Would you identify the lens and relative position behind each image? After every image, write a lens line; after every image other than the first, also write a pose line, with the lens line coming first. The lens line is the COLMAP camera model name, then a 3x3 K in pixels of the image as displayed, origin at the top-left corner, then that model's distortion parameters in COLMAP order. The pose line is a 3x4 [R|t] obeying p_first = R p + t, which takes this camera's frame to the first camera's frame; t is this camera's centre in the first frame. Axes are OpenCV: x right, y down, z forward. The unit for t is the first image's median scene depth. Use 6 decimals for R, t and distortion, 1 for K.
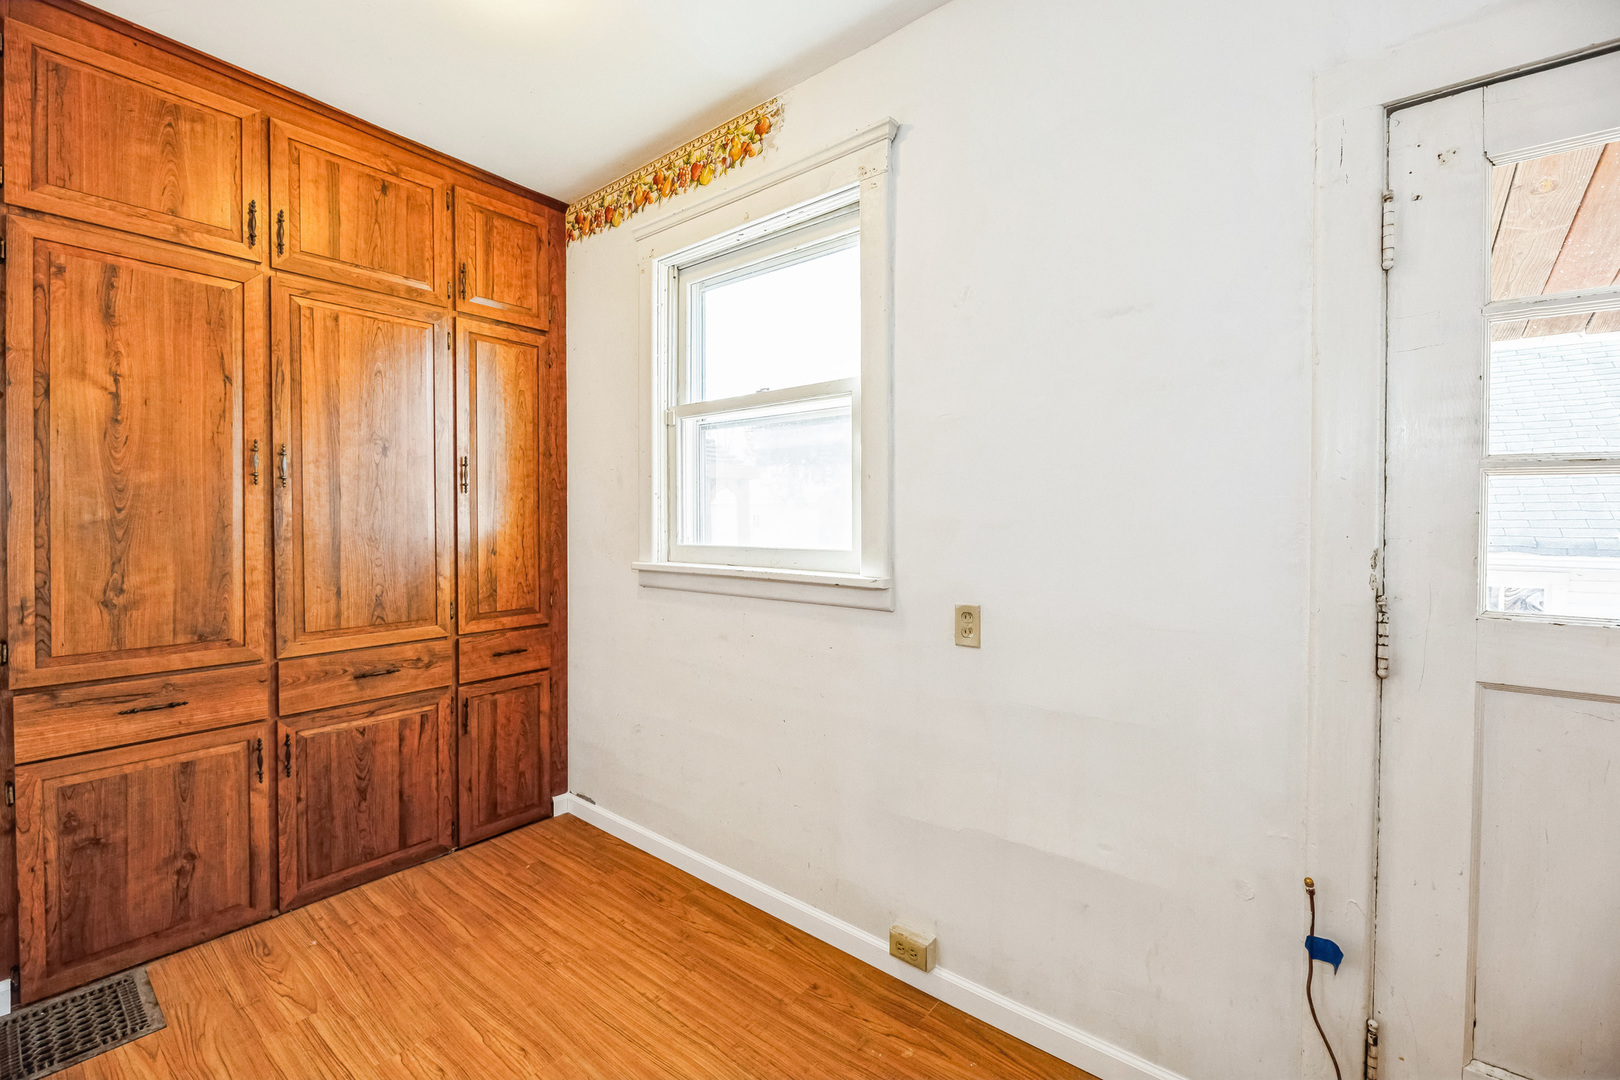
lens RADIAL K [[661.3, 0, 809.4], [0, 661.3, 523.5], [0, 0, 1]] dist [-0.002366, -0.002313]
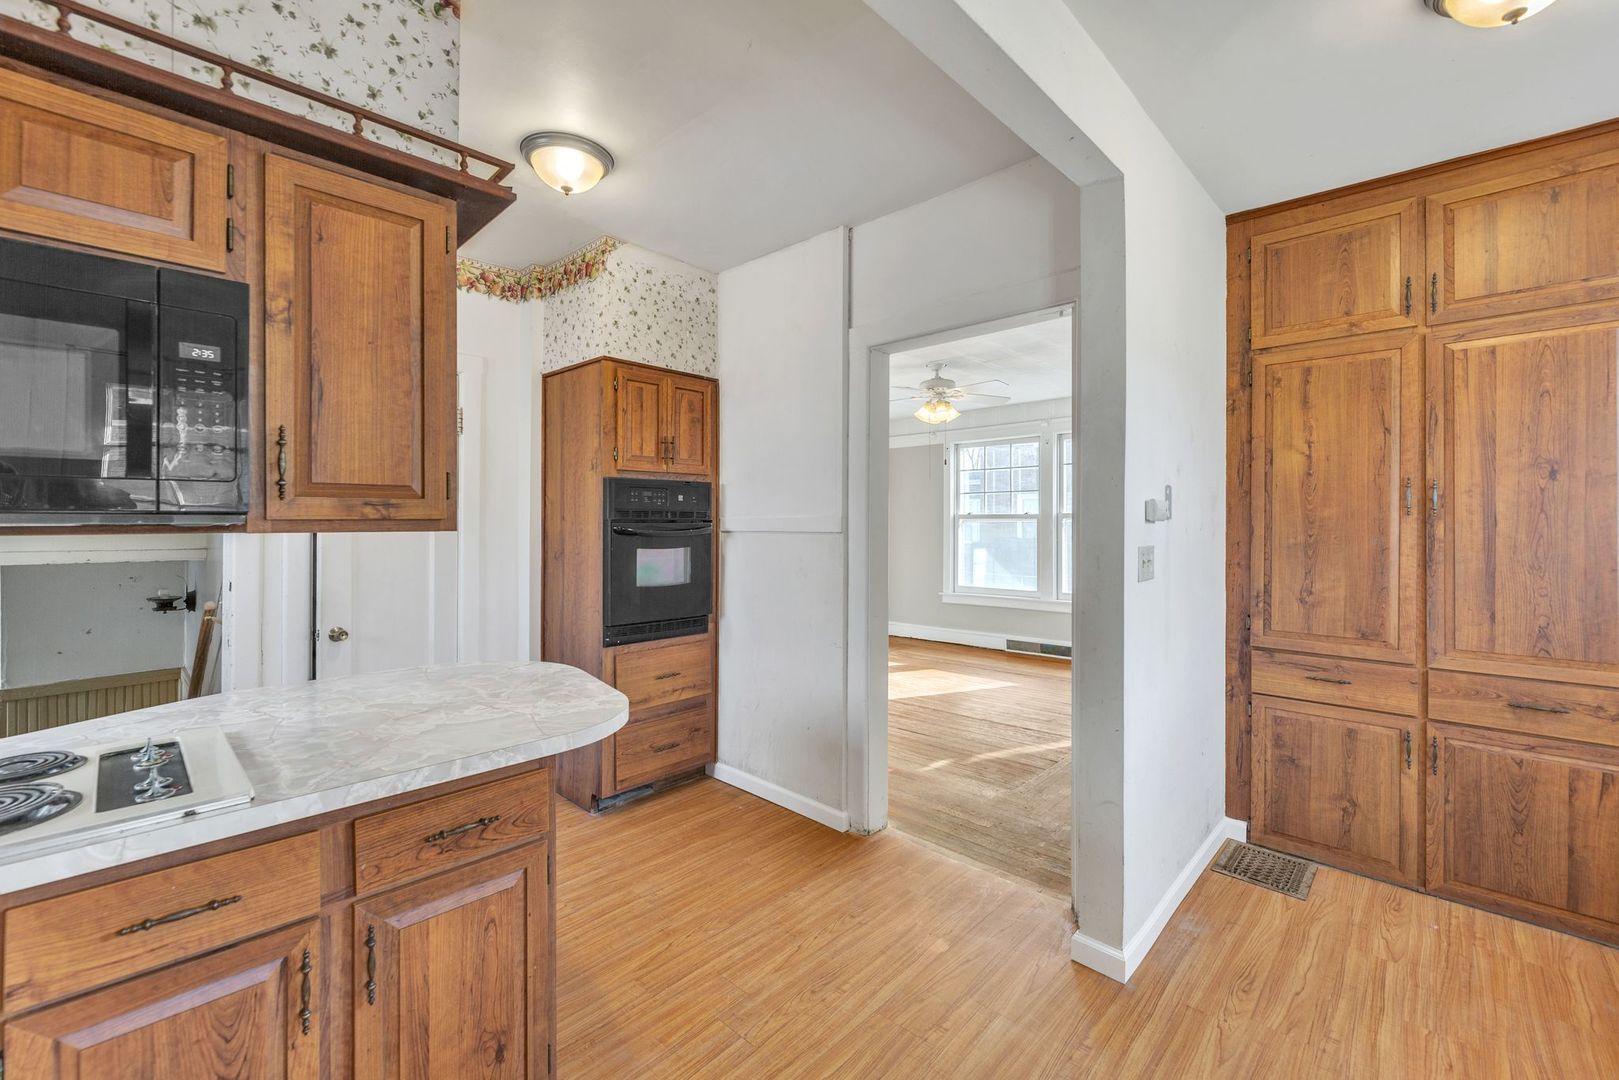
lens RADIAL K [[663.6, 0, 803.6], [0, 663.6, 532.7], [0, 0, 1]] dist [0.000588, 0.000064]
pose [[-0.097693, 0.003592, -0.995210, 0.456817], [-0.016642, 0.999848, 0.005242, -0.016051], [0.995077, 0.017075, -0.097618, 0.036811]]
